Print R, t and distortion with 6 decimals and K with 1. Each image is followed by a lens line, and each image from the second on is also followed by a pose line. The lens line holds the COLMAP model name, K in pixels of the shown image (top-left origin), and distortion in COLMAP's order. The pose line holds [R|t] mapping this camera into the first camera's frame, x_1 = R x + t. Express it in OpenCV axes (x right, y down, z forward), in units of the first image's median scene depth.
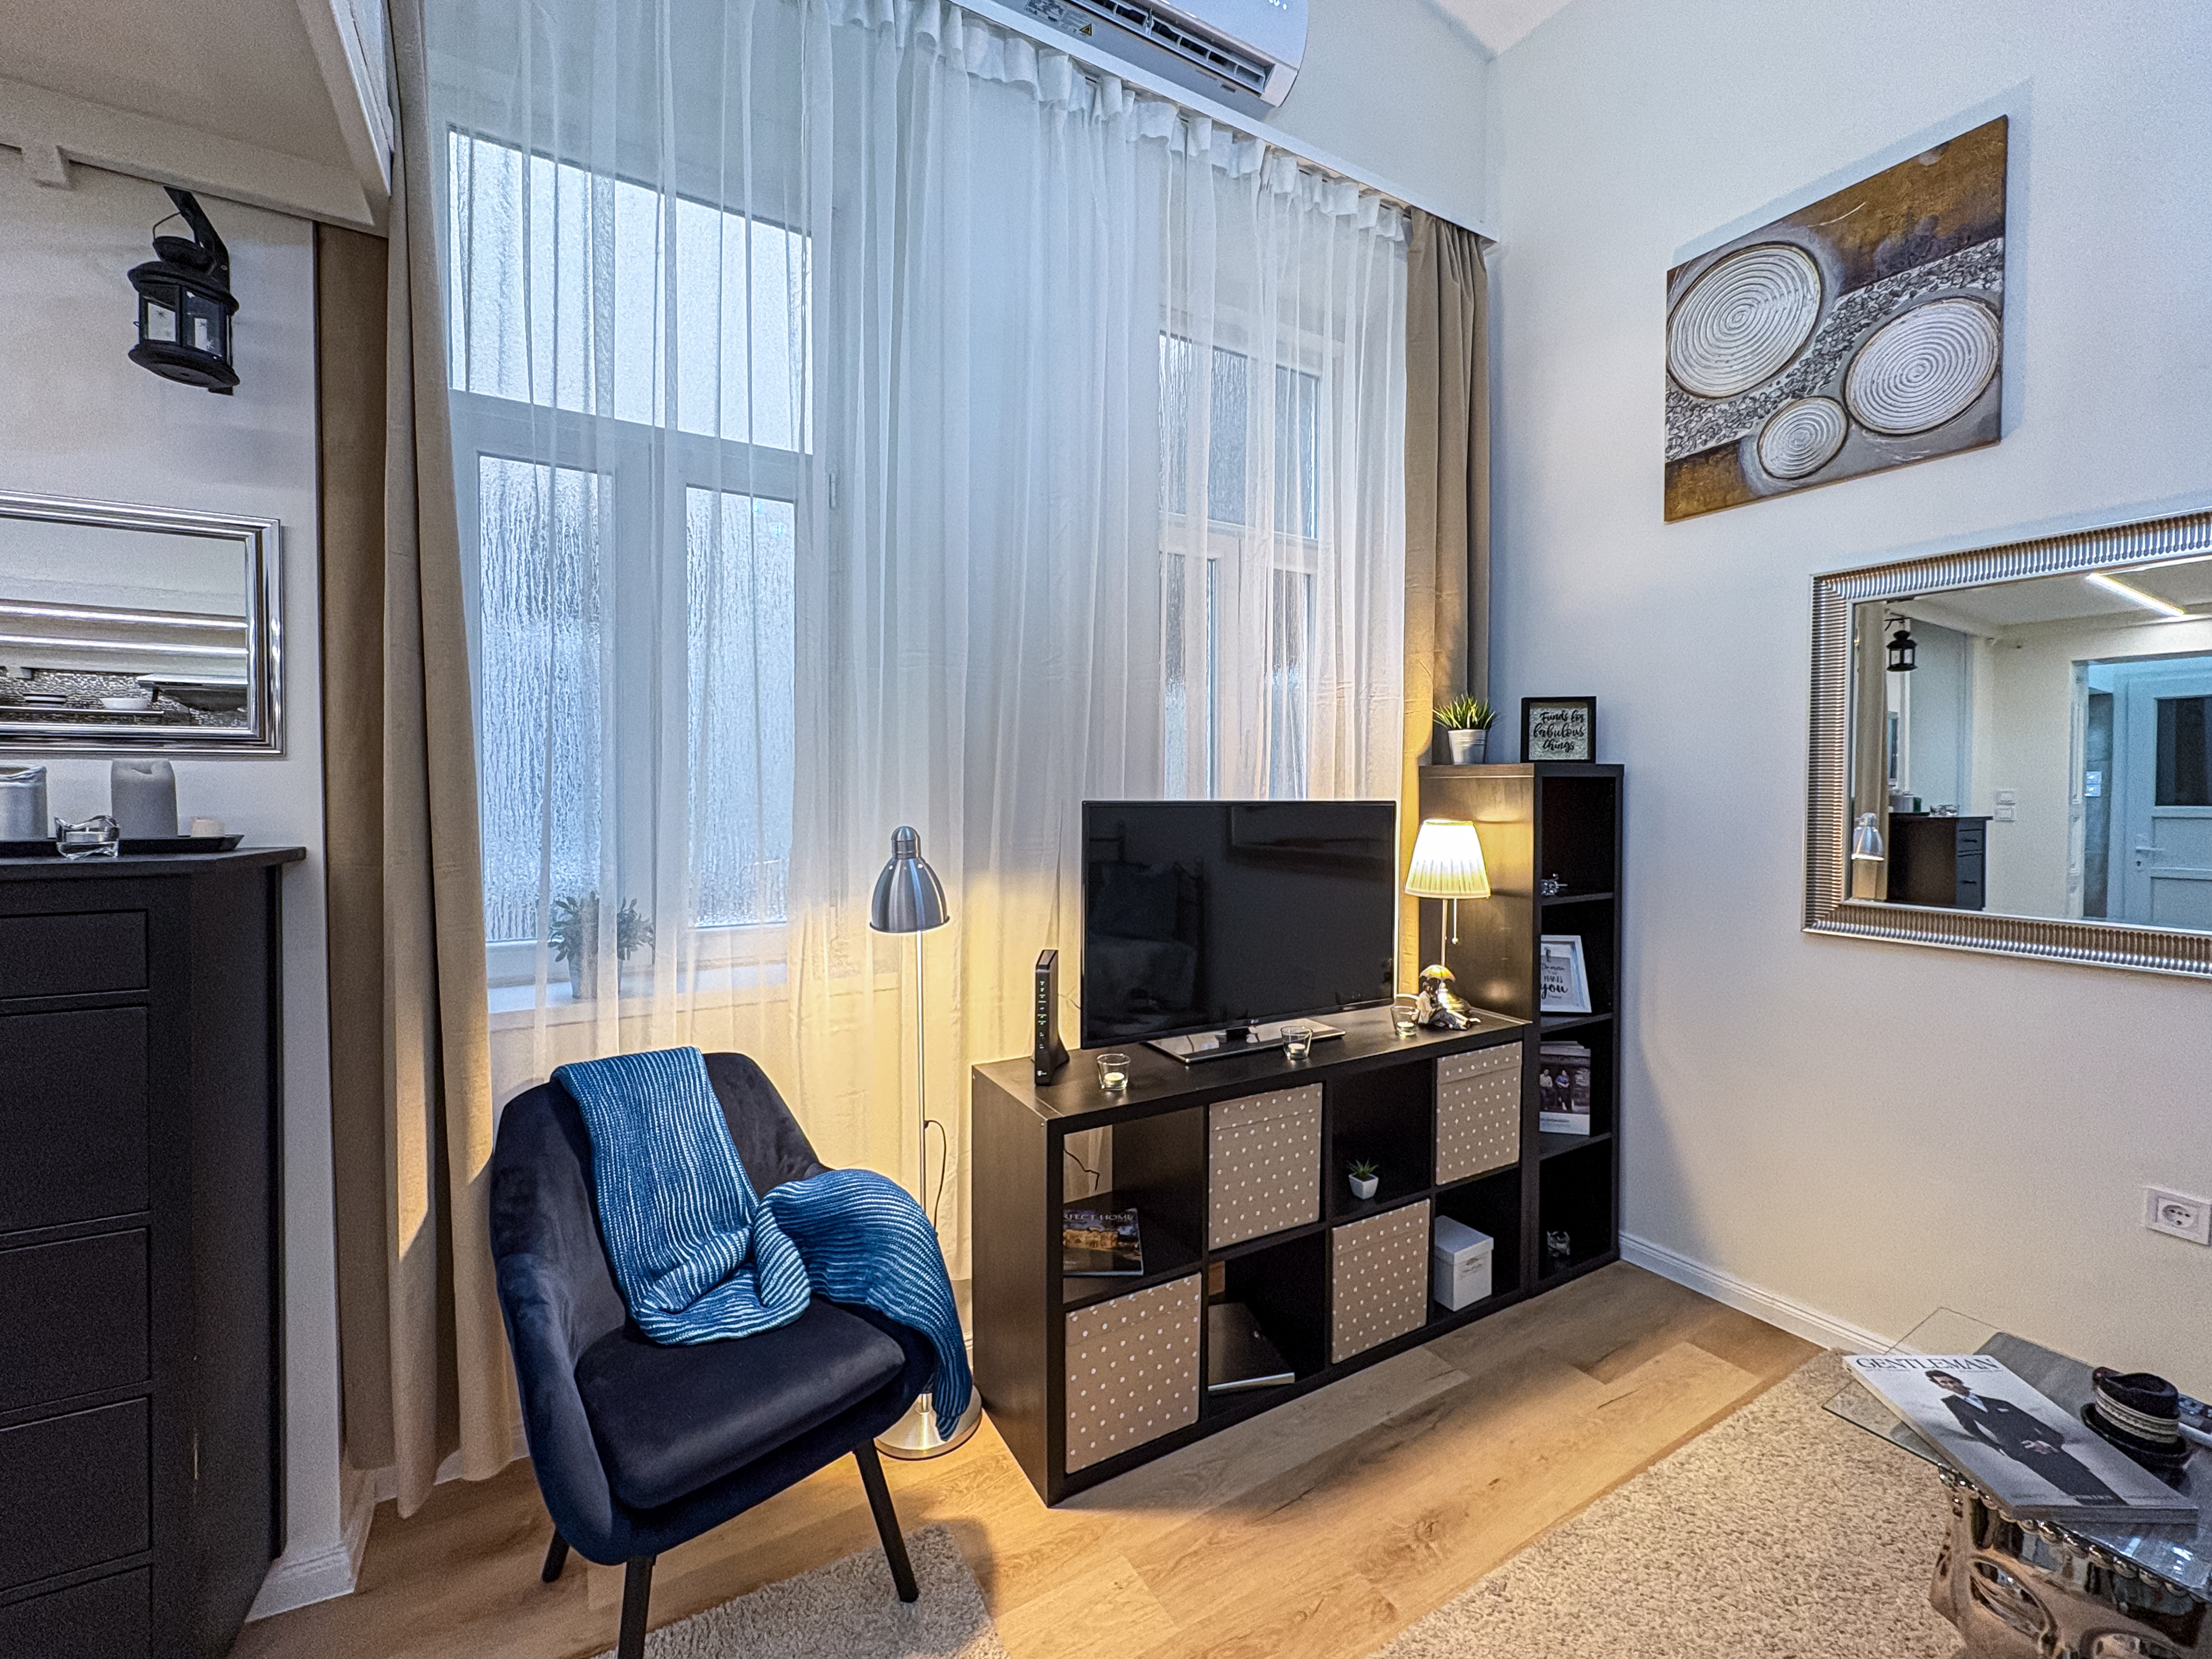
lens RADIAL K [[925.8, 0, 1110.2], [0, 925.8, 802.6], [0, 0, 1]] dist [-0.000618, -0.000830]
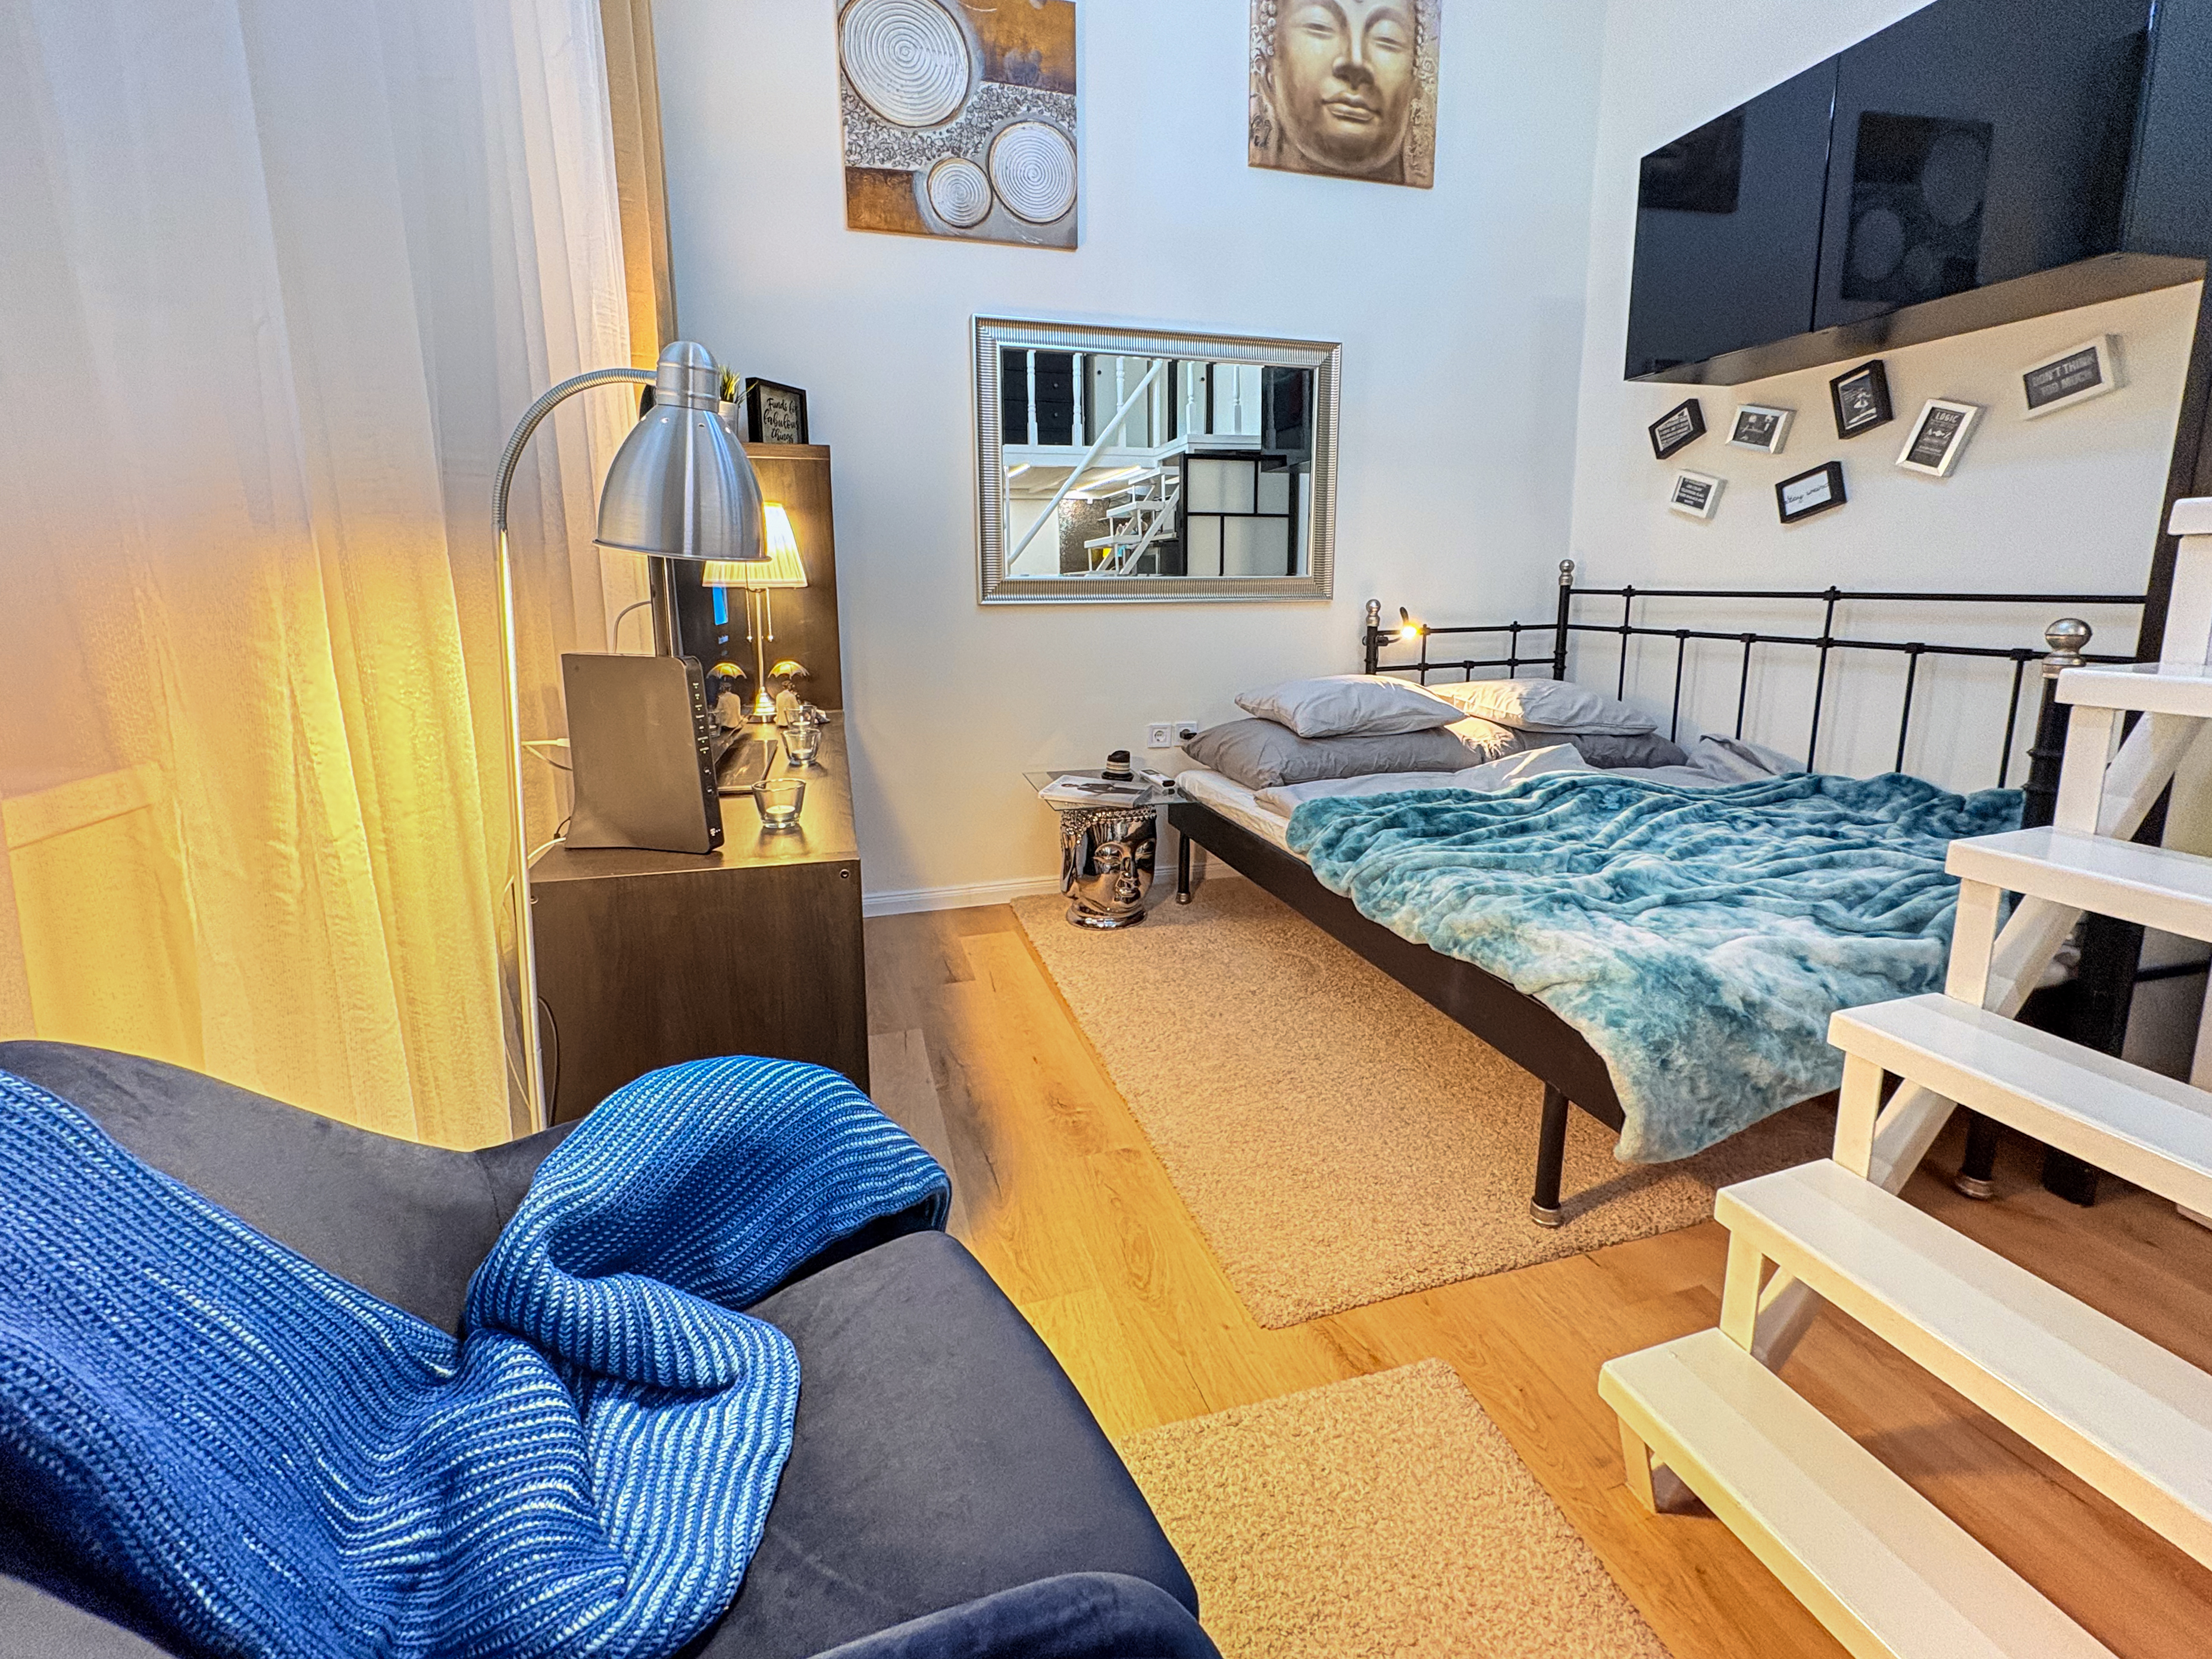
lens RADIAL K [[930.7, 0, 1116.9], [0, 930.7, 736.2], [0, 0, 1]] dist [0.001866, -0.000132]
pose [[0.245836, -0.164852, 0.955190, -0.567343], [0.022296, 0.986133, 0.164454, 0.131034], [-0.969055, -0.019131, 0.246103, 0.573948]]
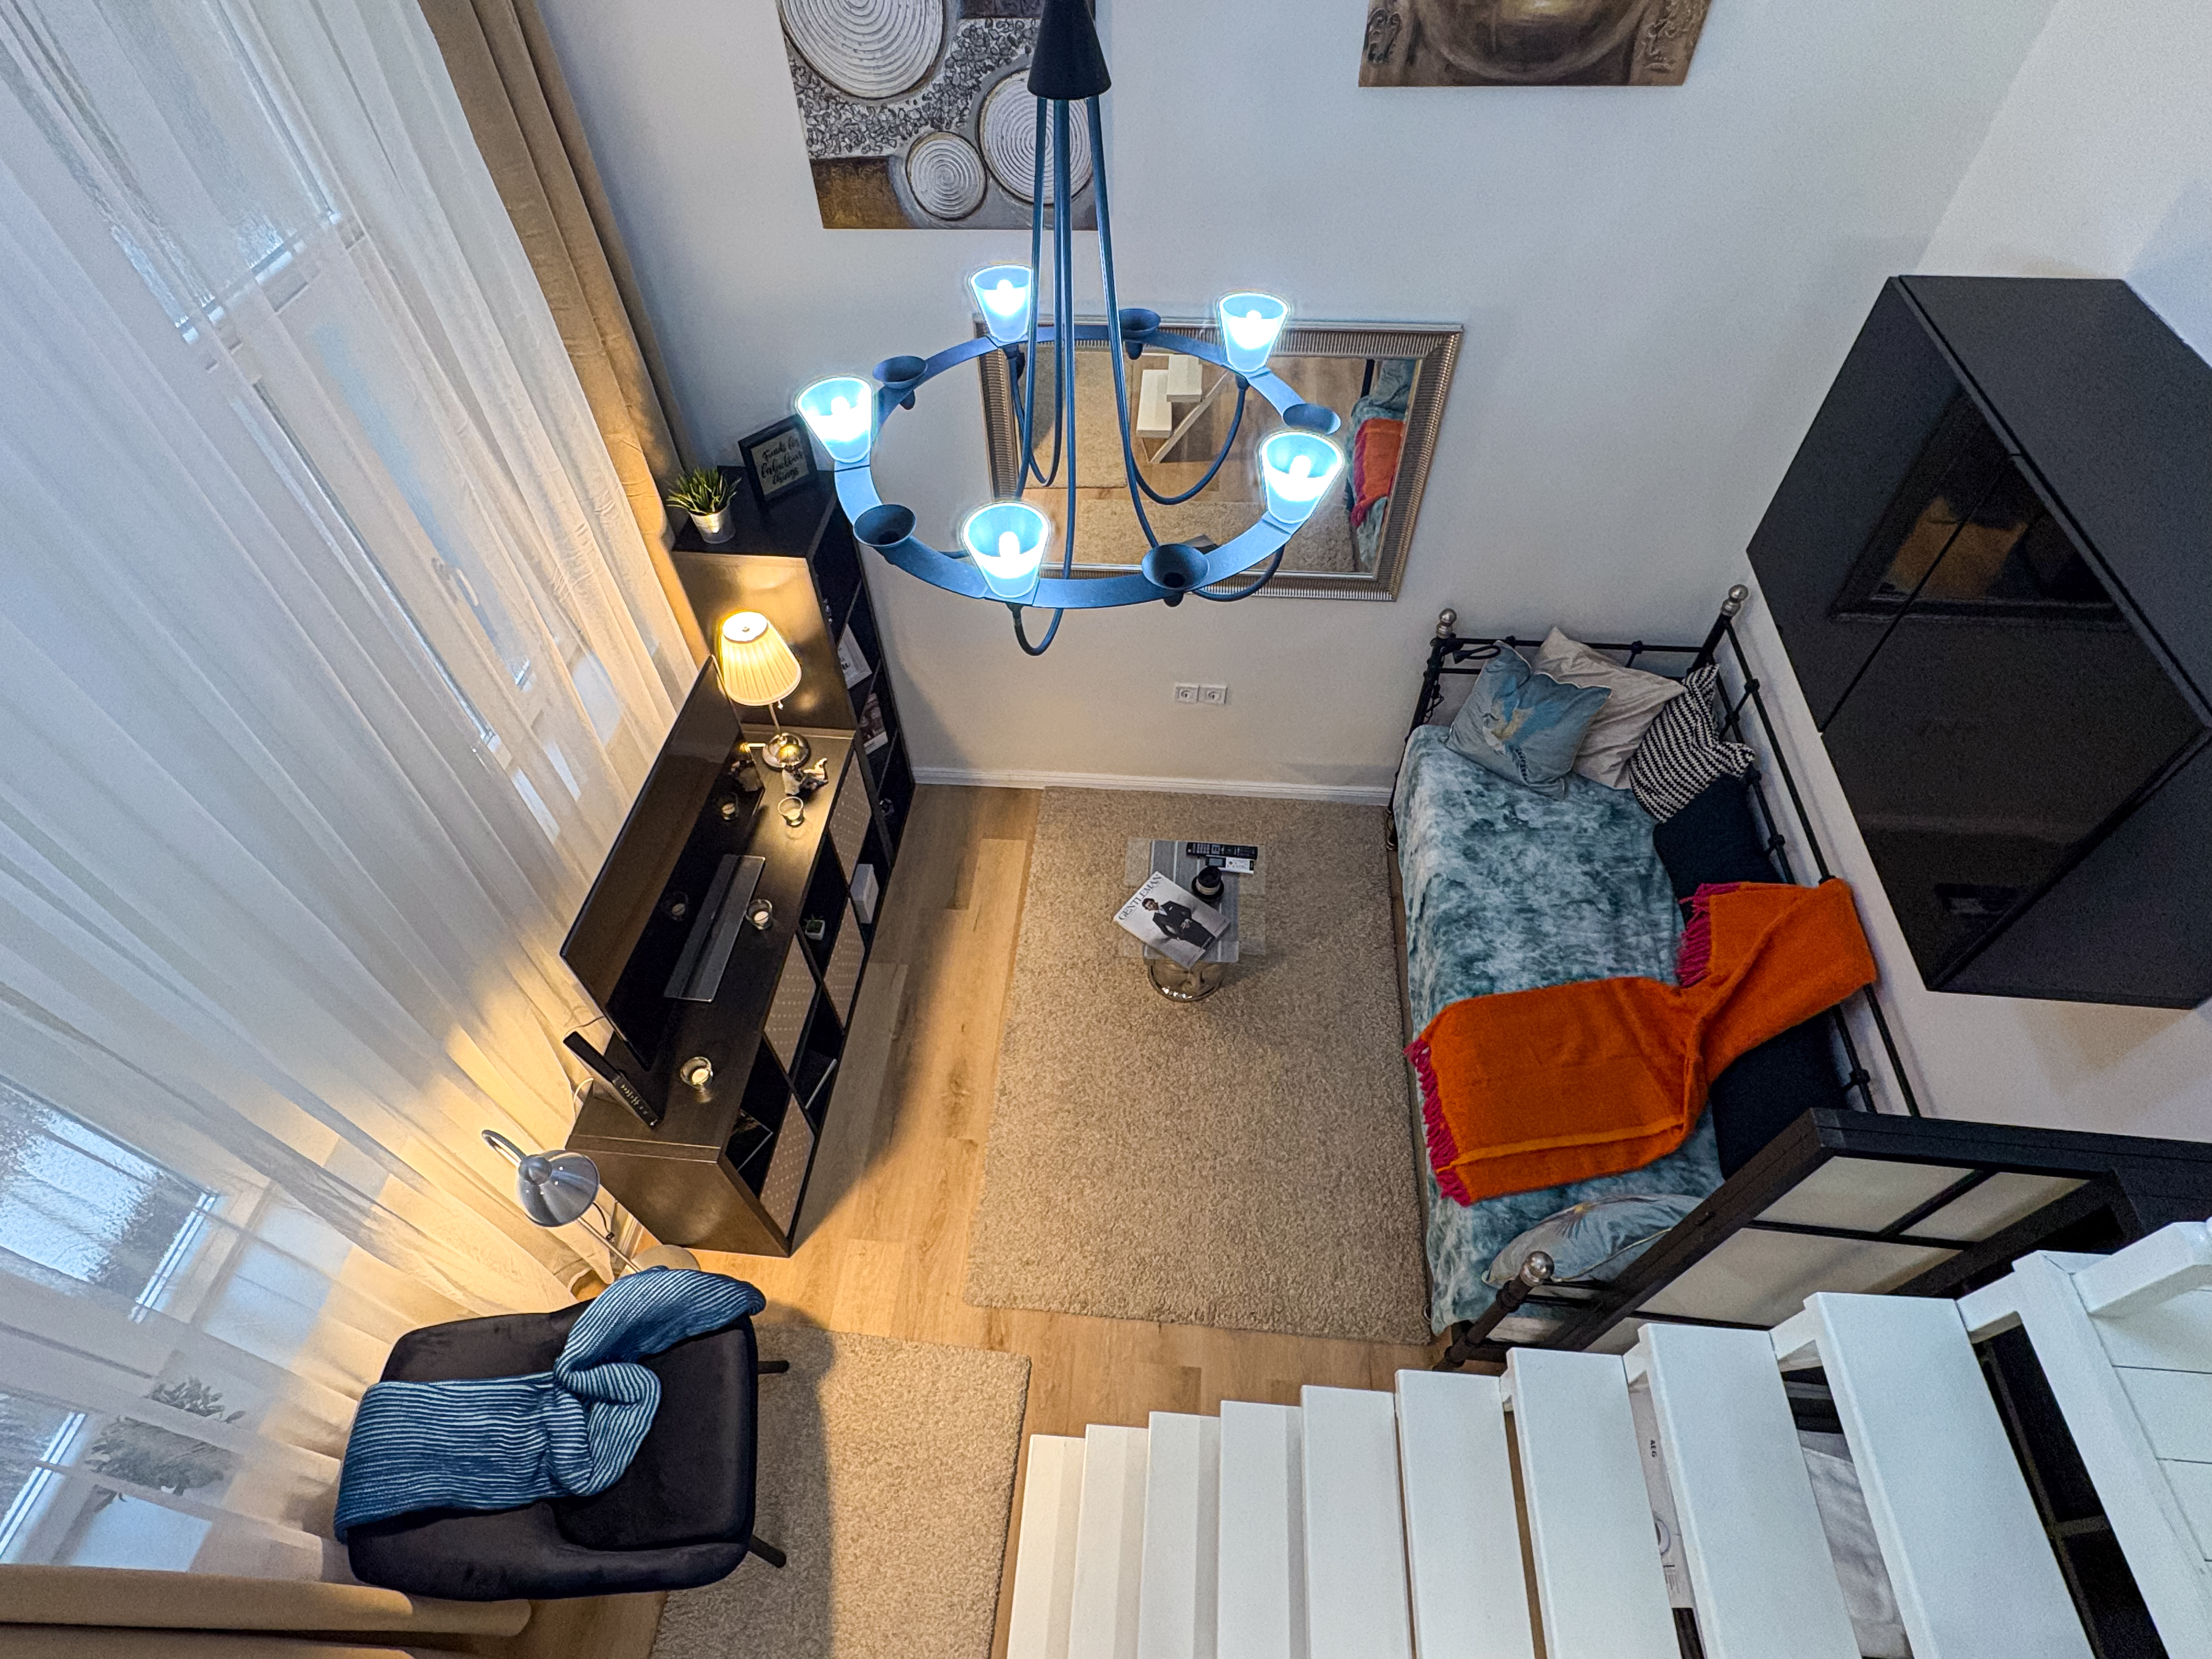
lens RADIAL K [[1075.7, 0, 1117.4], [0, 1075.7, 821.4], [0, 0, 1]] dist [0.001256, 0.002515]
pose [[0.579712, -0.634176, 0.511619, -0.184853], [0.024228, 0.641030, 0.767134, -0.968234], [-0.814461, -0.432321, 0.386977, 0.144537]]
